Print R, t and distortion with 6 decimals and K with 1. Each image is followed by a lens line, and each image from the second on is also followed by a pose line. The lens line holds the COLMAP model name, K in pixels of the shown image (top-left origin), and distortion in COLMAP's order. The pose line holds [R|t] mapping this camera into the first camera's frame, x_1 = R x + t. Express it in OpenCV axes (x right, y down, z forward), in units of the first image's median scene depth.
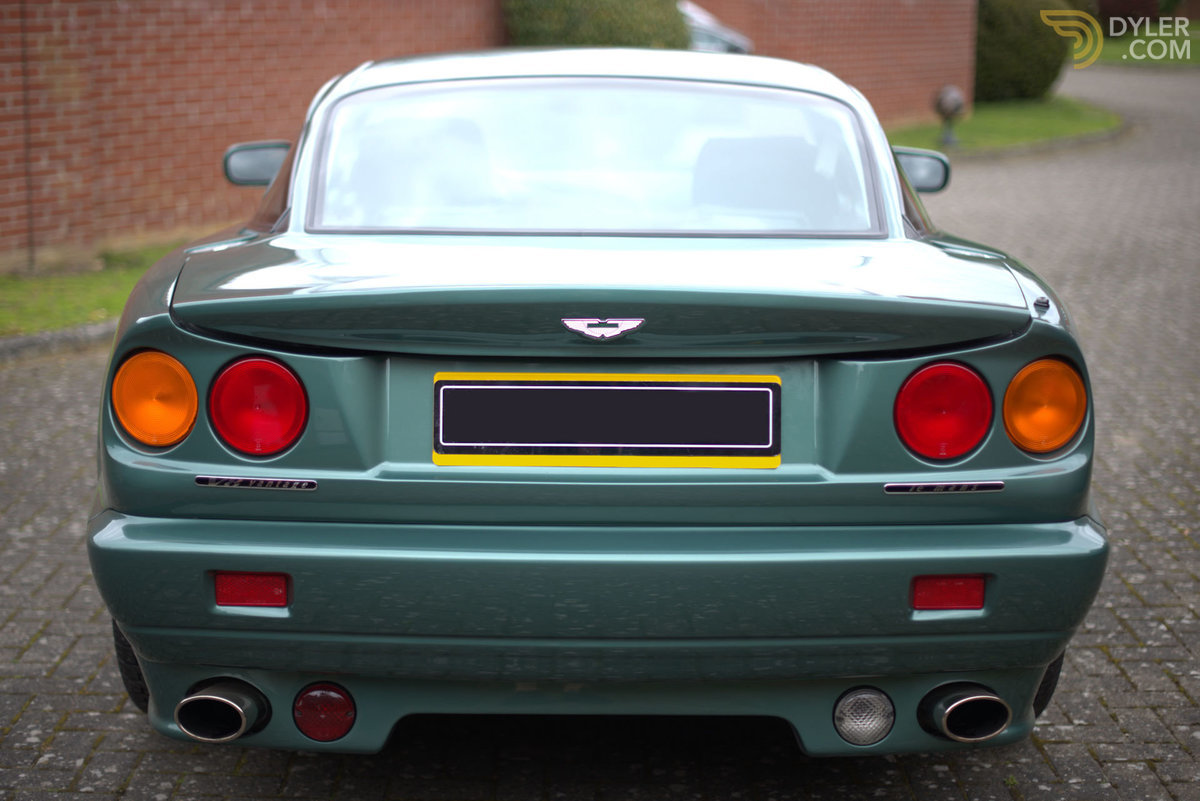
lens RADIAL K [[2079.0, 0, 600.0], [0, 2079.0, 400.5], [0, 0, 1]] dist [-0.142454, 0.059561]
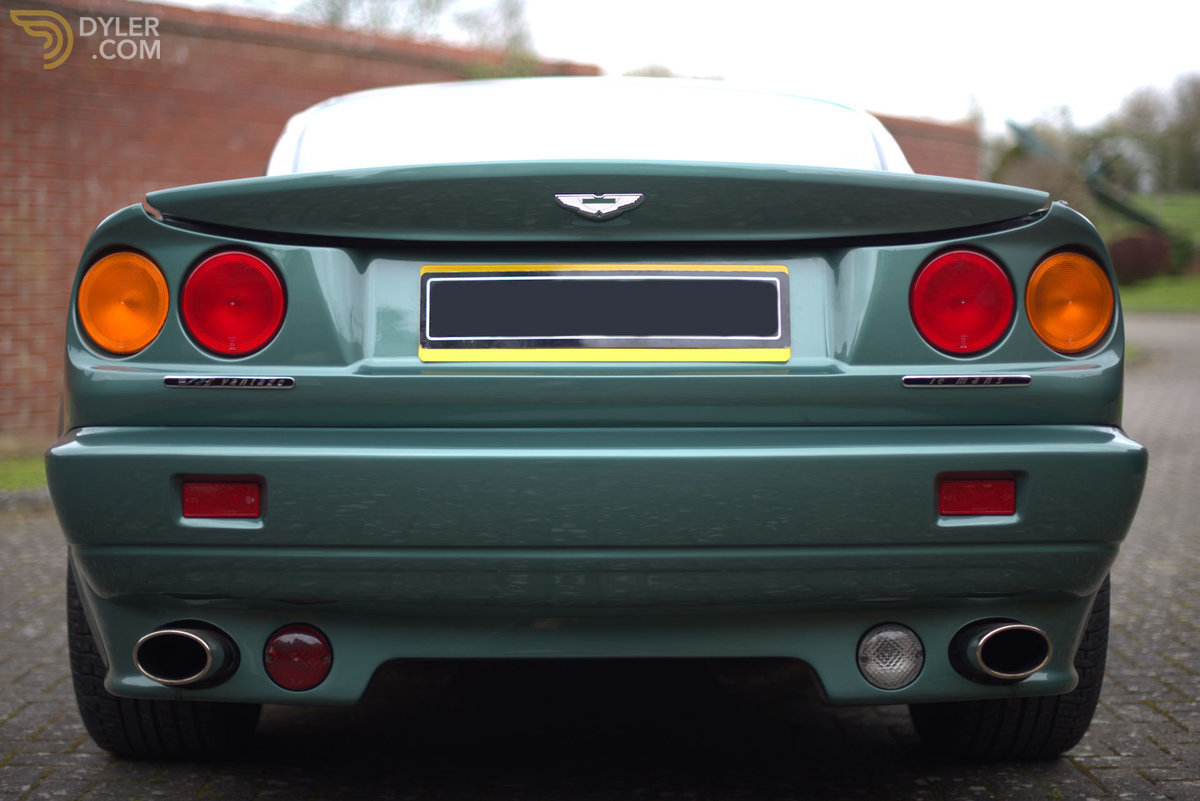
lens RADIAL K [[2202.1, 0, 597.0], [0, 2202.1, 364.4], [0, 0, 1]] dist [-0.122057, -0.015317]
pose [[0.999926, -0.011503, 0.003911, -0.003368], [0.012045, 0.980714, -0.195078, 0.183374], [-0.001591, 0.195110, 0.980780, 0.023440]]
